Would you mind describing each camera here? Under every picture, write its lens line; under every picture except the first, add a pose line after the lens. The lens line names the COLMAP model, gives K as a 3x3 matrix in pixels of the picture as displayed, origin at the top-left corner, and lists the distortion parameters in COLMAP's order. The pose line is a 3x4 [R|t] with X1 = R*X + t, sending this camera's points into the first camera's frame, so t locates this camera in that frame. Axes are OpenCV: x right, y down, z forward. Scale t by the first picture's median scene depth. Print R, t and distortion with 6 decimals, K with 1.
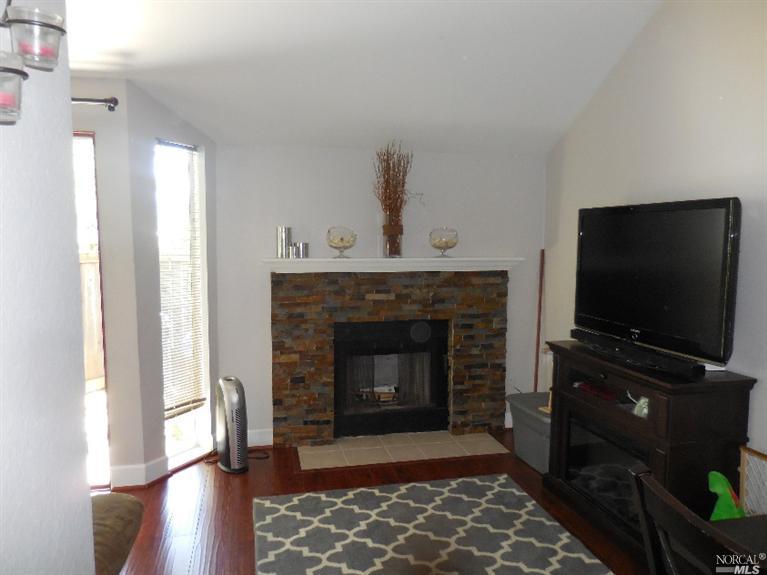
lens RADIAL K [[579.2, 0, 383.5], [0, 579.2, 288.7], [0, 0, 1]] dist [-0.018473, 0.017991]
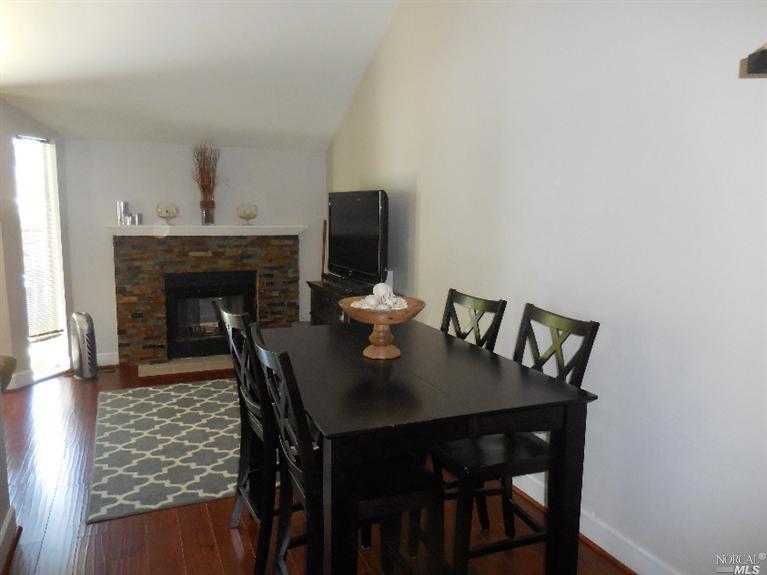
lens RADIAL K [[579.2, 0, 385.7], [0, 579.2, 290.3], [0, 0, 1]] dist [-0.018473, 0.017991]
pose [[0.981253, -0.015245, 0.192119, 0.164027], [0.005013, 0.998548, 0.053631, 0.029459], [-0.192658, -0.051662, 0.979905, -0.432397]]
